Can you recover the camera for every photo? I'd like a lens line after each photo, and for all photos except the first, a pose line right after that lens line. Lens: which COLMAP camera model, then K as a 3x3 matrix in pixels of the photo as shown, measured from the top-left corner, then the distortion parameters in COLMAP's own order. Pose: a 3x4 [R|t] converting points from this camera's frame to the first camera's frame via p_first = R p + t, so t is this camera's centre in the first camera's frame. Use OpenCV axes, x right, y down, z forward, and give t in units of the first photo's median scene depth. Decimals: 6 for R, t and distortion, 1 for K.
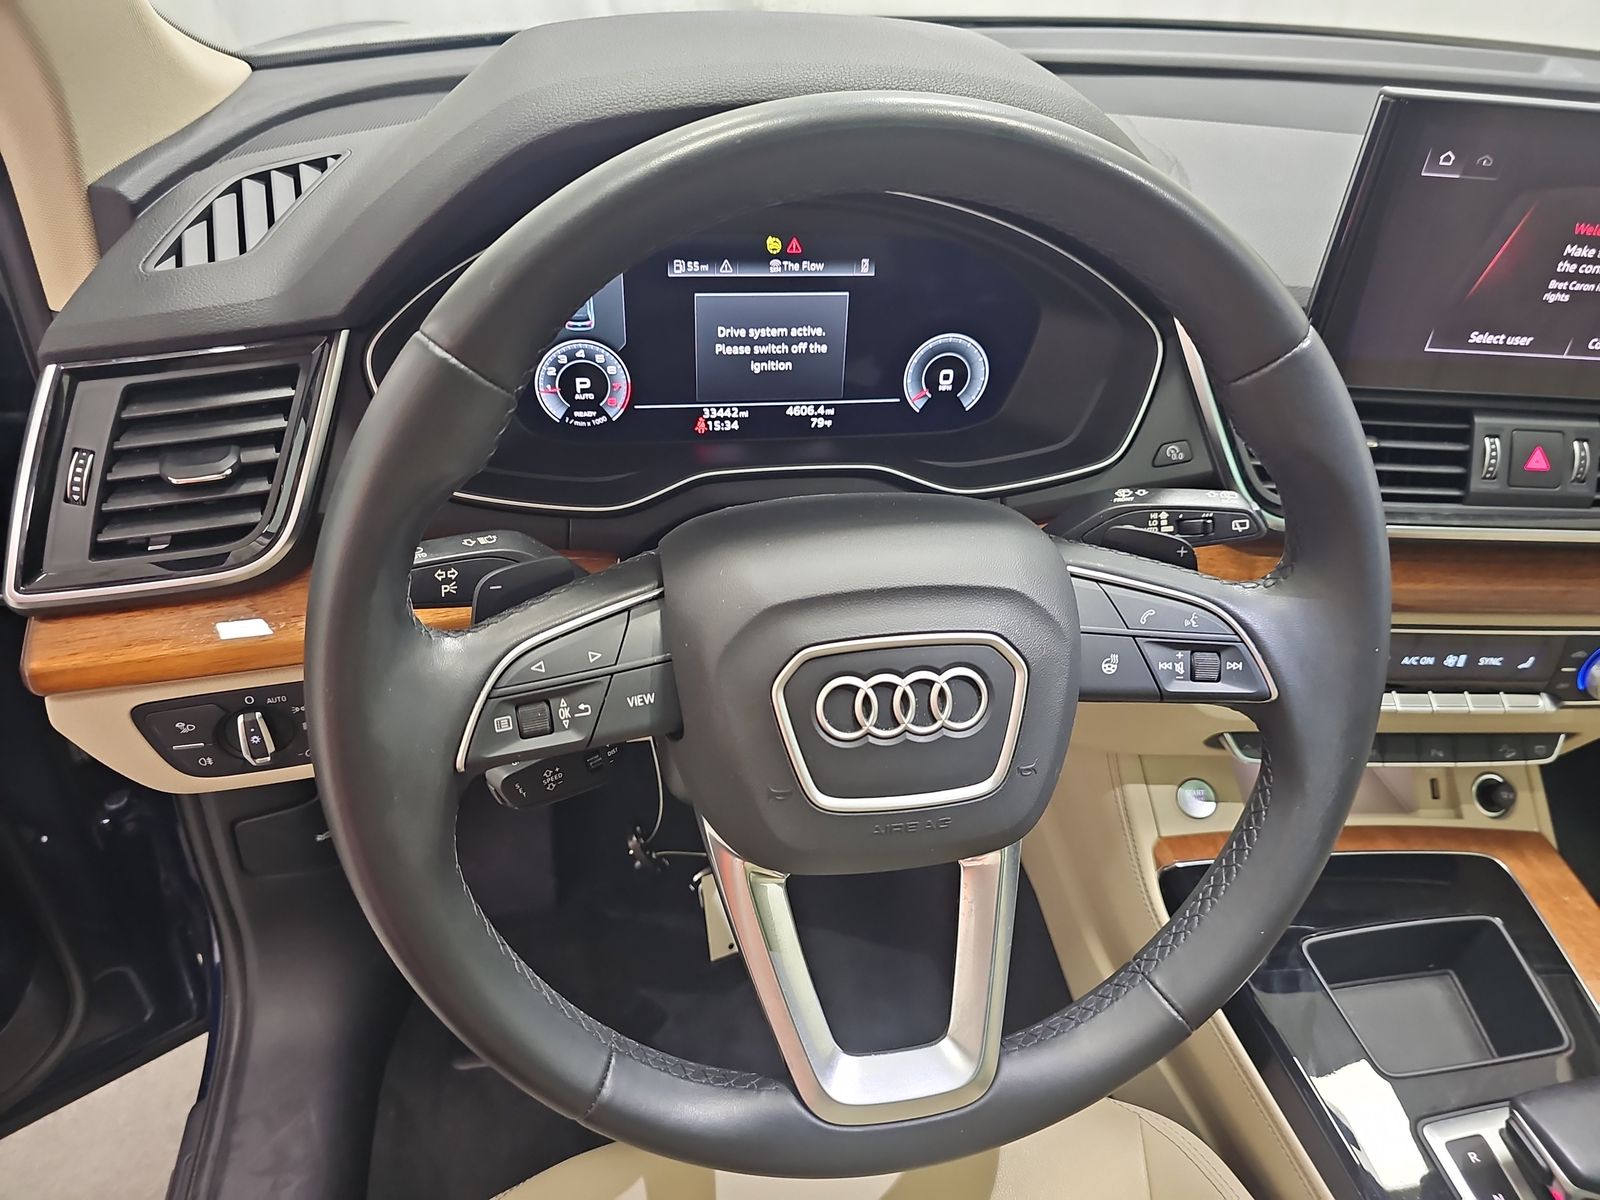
lens RADIAL K [[1048.3, 0, 812.1], [0, 1048.3, 609.3], [0, 0, 1]] dist [0.041291, -0.022907]
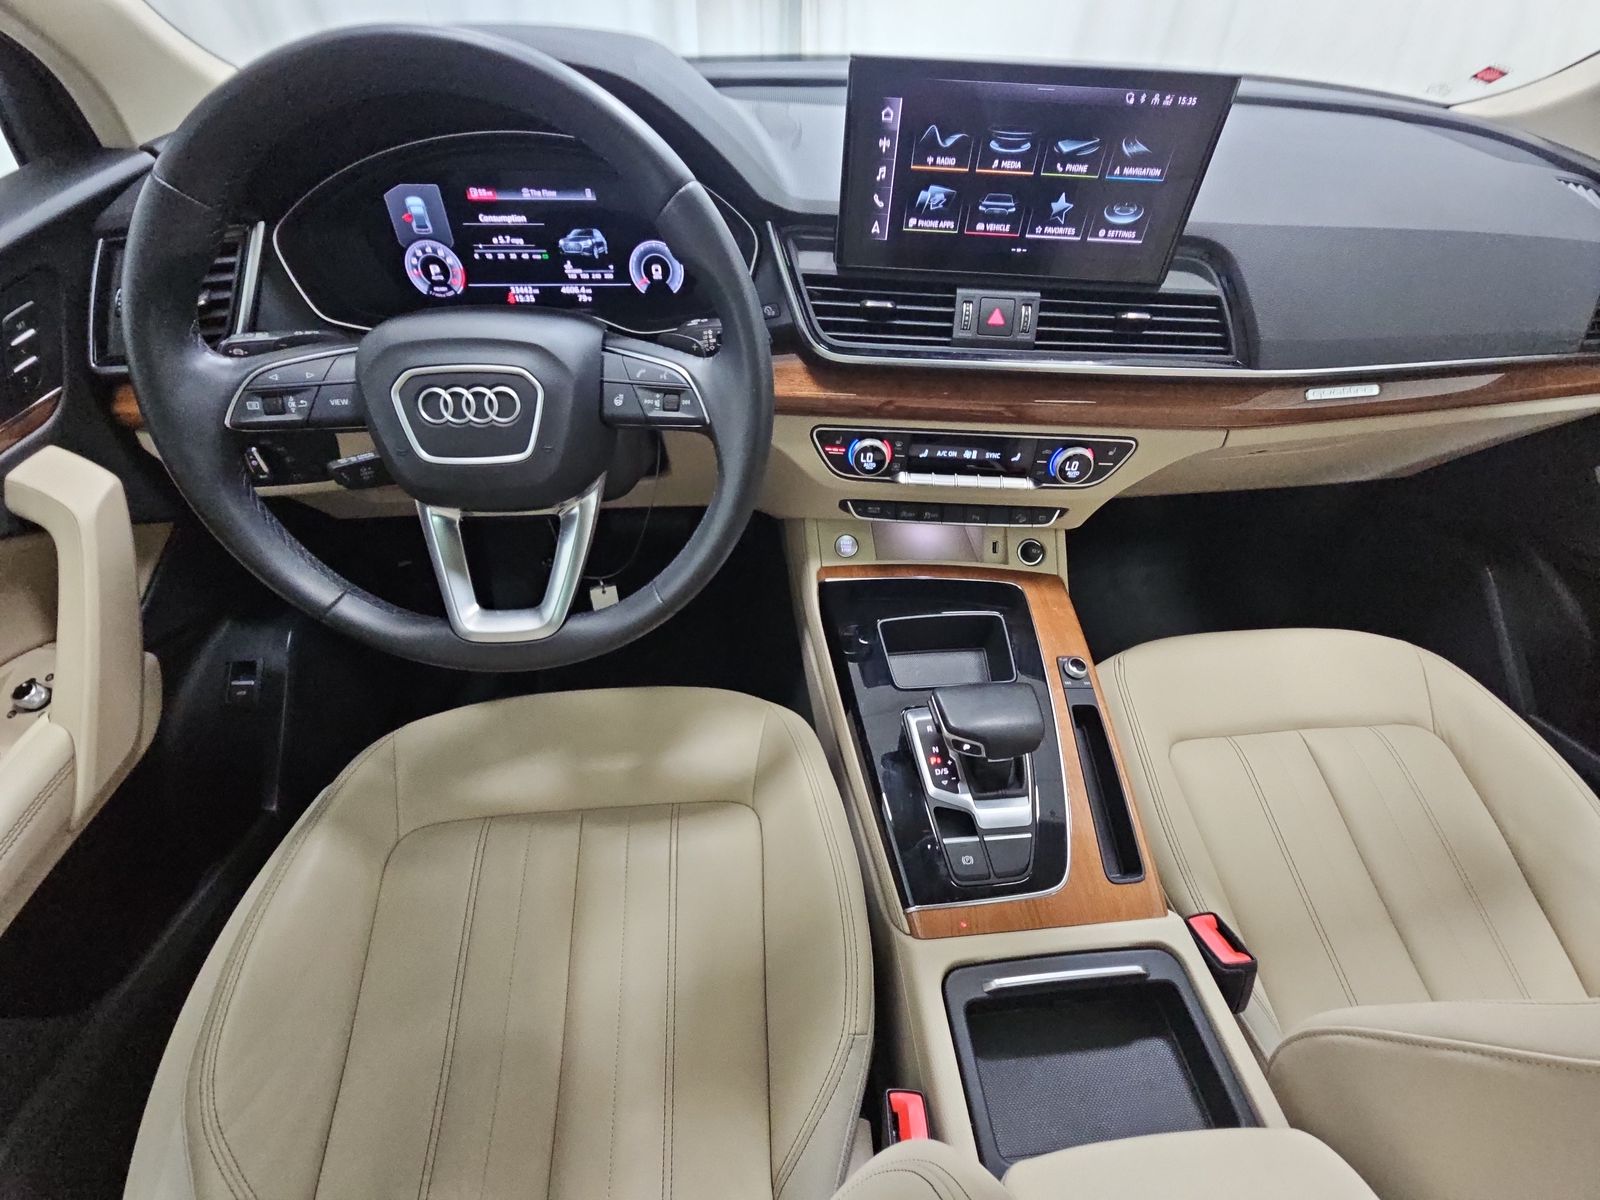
lens RADIAL K [[664.0, 0, 795.1], [0, 664.0, 596.8], [0, 0, 1]] dist [0.018305, 0.000033]
pose [[0.993506, 0.041962, -0.105758, 0.504756], [-0.029113, 0.992319, 0.120232, 0.168807], [0.109991, -0.116373, 0.987096, -0.086747]]
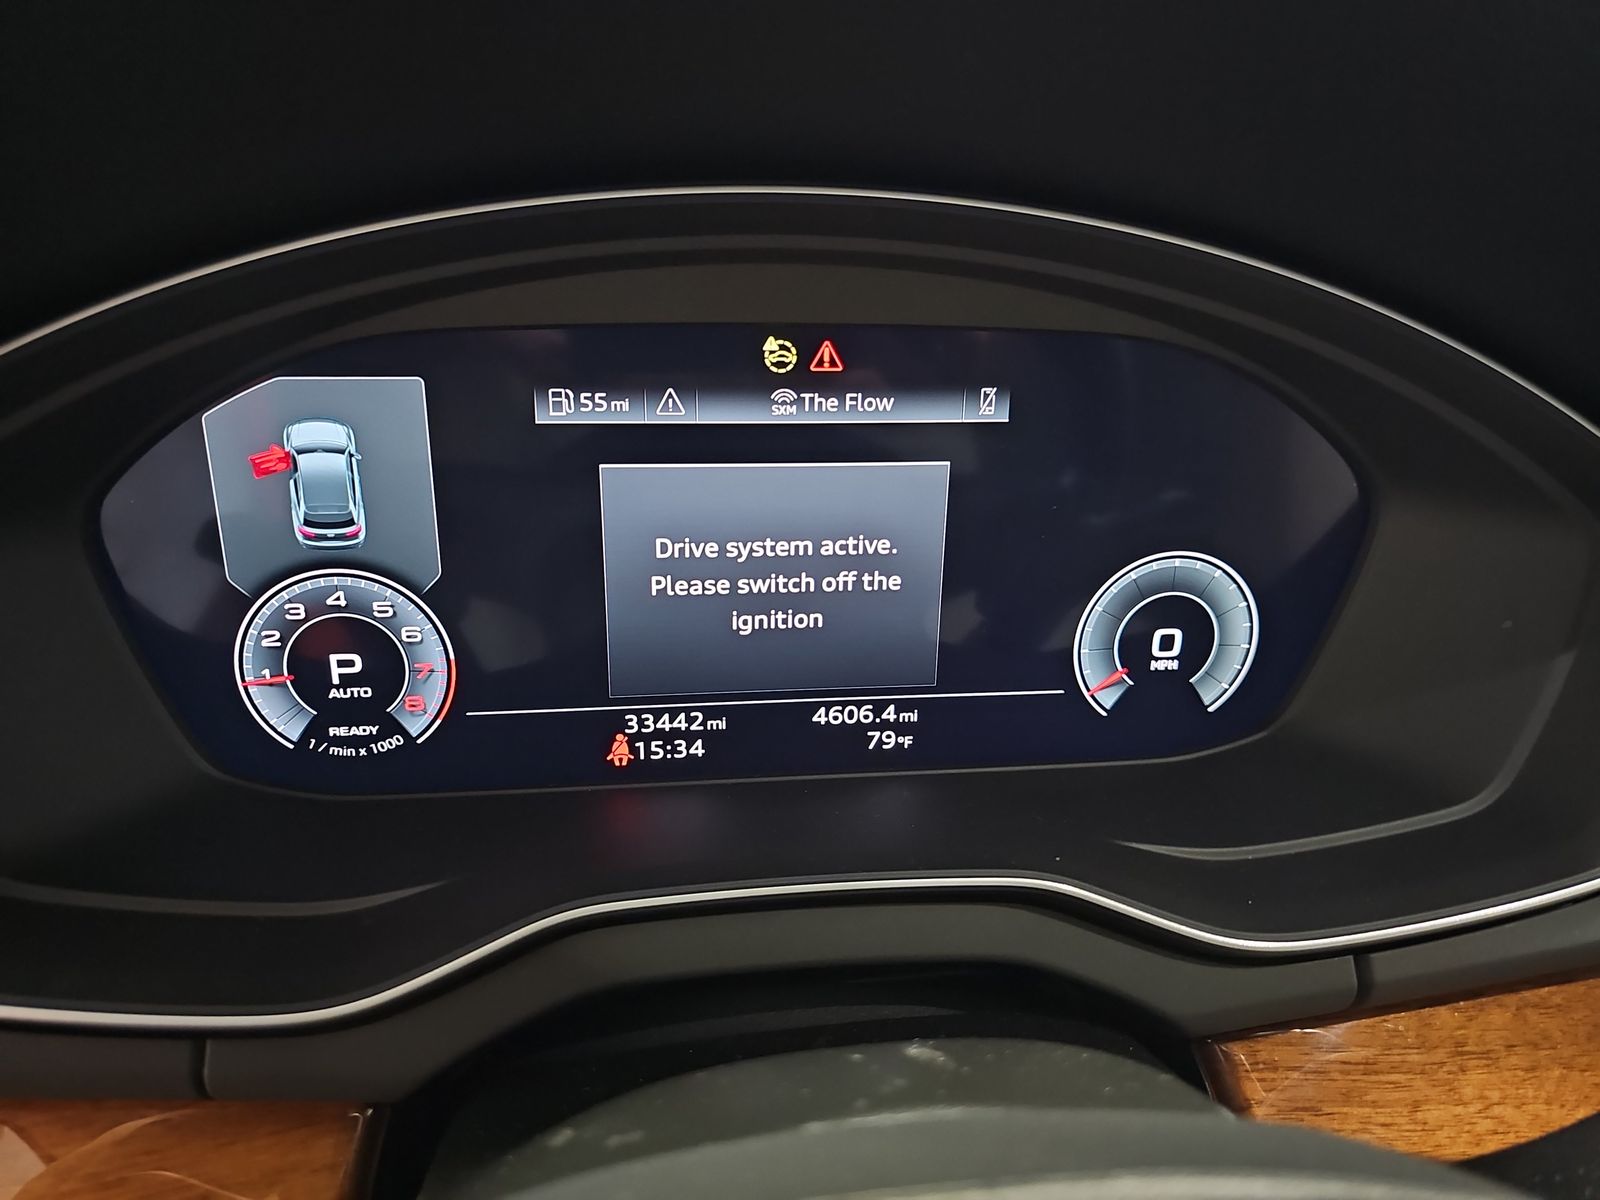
lens RADIAL K [[1048.3, 0, 789.6], [0, 1048.3, 593.6], [0, 0, 1]] dist [0.041291, -0.022907]
pose [[0.997323, -0.004844, -0.072957, -0.000909], [-0.011765, 0.974170, -0.225508, -0.144194], [0.072164, 0.225762, 0.971506, 0.571325]]
